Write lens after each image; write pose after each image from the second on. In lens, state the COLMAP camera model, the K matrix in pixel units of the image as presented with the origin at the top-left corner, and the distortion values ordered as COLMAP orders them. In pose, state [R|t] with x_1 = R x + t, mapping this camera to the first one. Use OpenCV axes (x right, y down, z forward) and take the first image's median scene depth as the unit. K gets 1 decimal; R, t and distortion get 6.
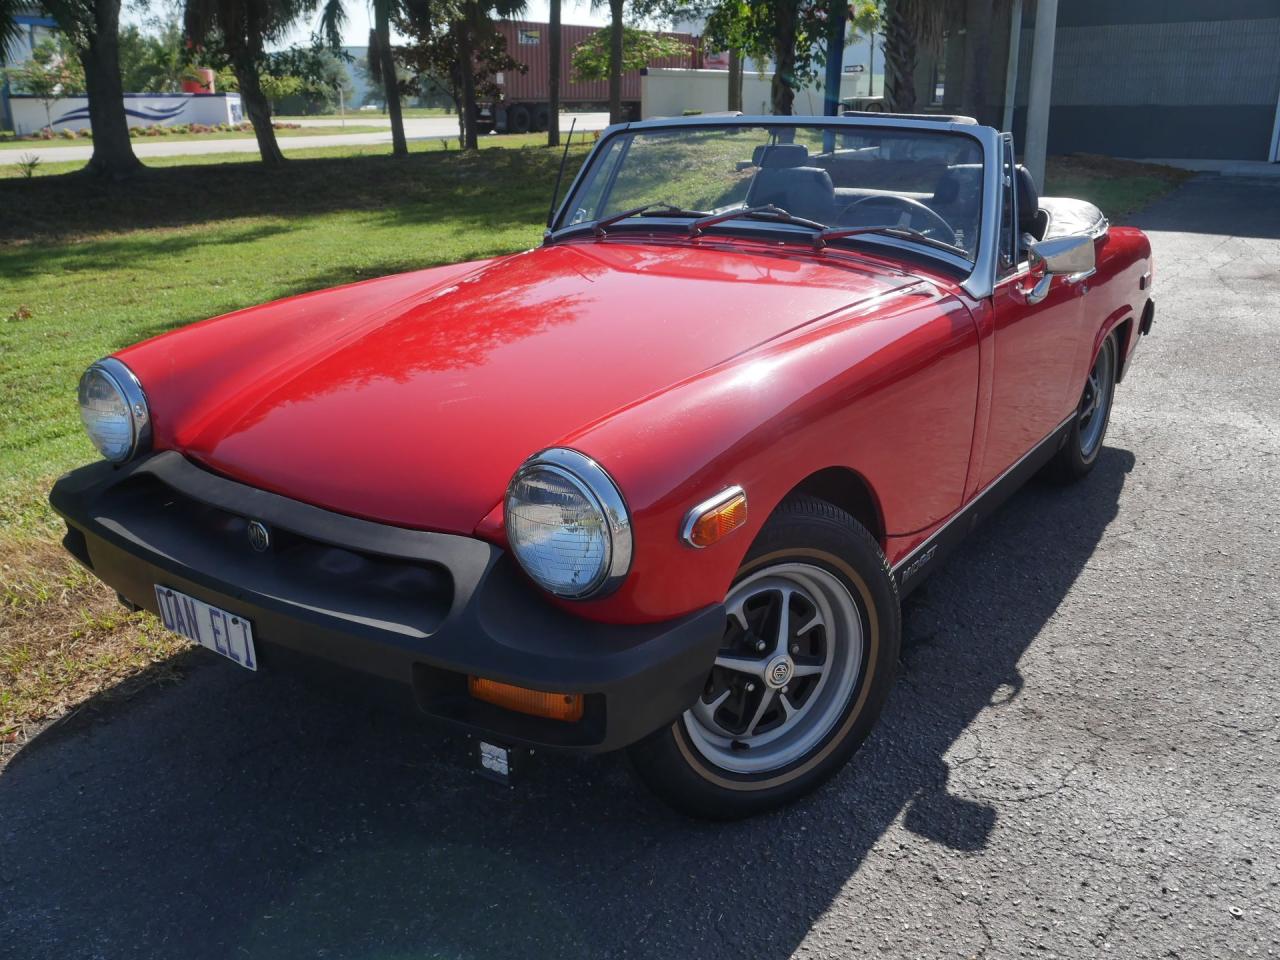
lens RADIAL K [[1088.9, 0, 640.0], [0, 1088.9, 480.0], [0, 0, 1]] dist [-0.009964, -0.009508]
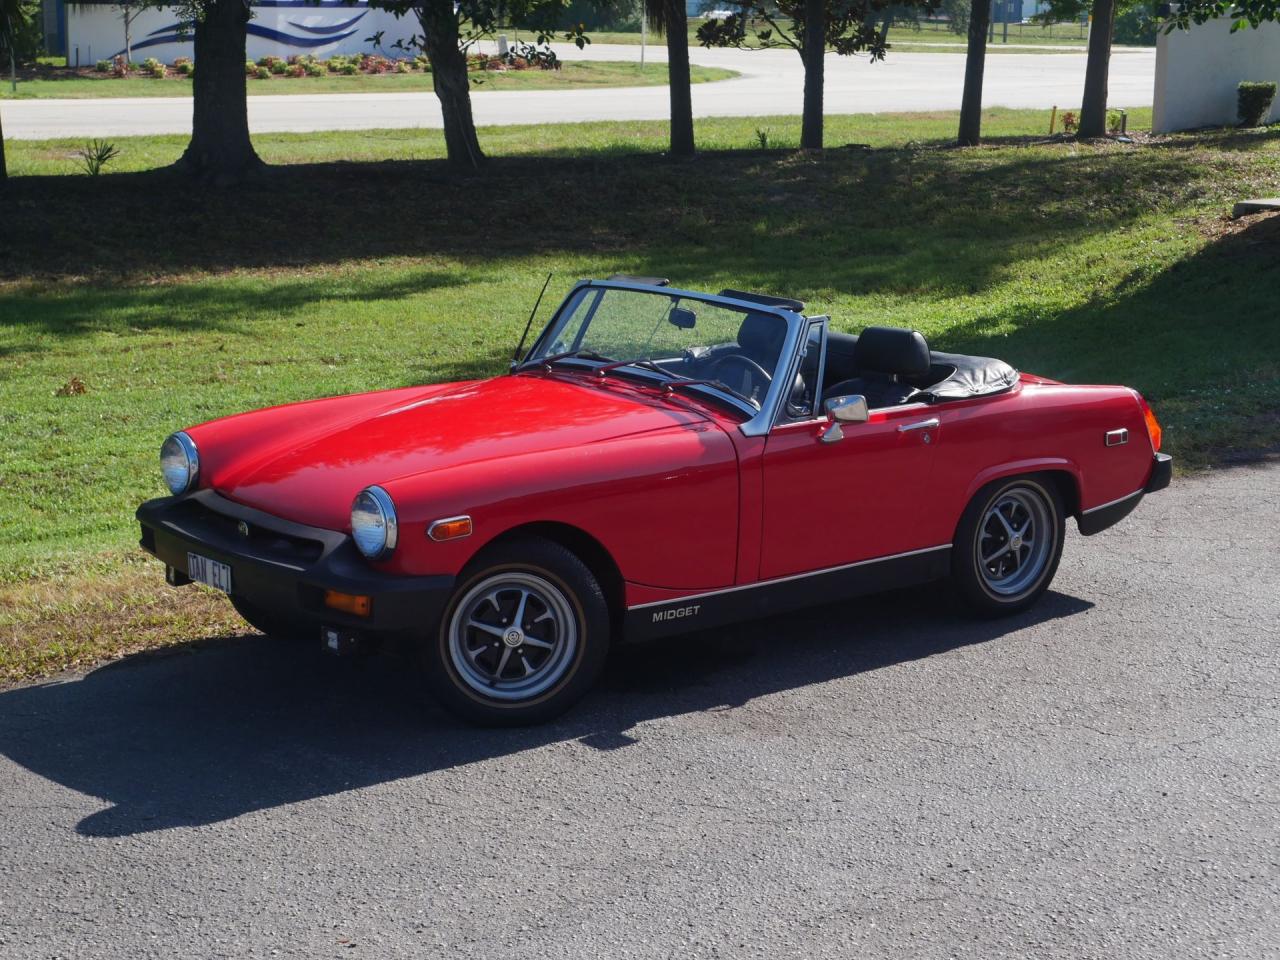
lens RADIAL K [[2513.3, 0, 640.0], [0, 2513.3, 480.0], [0, 0, 1]] dist [0.053402, 0.066477]
pose [[0.961418, 0.077055, -0.264079, 0.192876], [-0.112594, 0.986100, -0.122183, 0.056332], [0.250993, 0.147203, 0.956731, -0.398644]]
